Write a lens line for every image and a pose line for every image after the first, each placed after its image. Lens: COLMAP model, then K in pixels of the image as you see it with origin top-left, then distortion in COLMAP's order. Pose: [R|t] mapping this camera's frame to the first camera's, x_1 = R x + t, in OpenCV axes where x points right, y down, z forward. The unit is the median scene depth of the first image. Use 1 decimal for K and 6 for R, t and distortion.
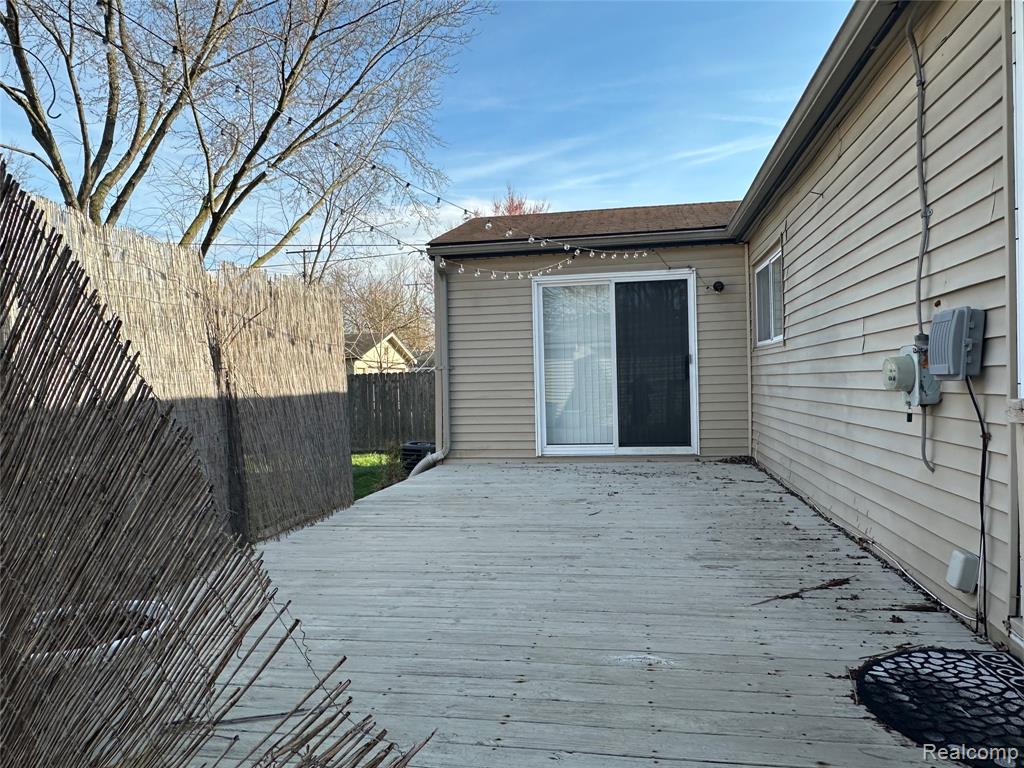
lens RADIAL K [[744.0, 0, 512.0], [0, 744.0, 384.0], [0, 0, 1]] dist [0.007609, 0.003990]
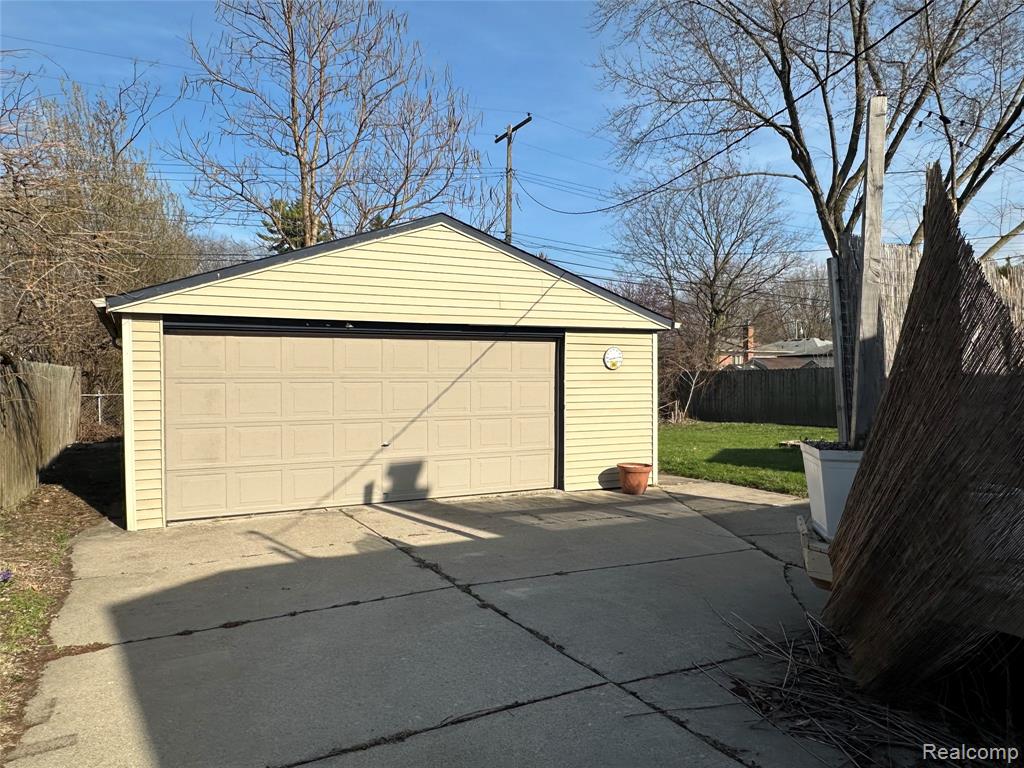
lens RADIAL K [[744.0, 0, 512.0], [0, 744.0, 384.0], [0, 0, 1]] dist [0.007609, 0.003990]
pose [[0.627031, 0.032095, -0.778333, 0.021259], [-0.015954, 0.999470, 0.028360, 0.002702], [0.778831, -0.005365, 0.627211, -0.108420]]
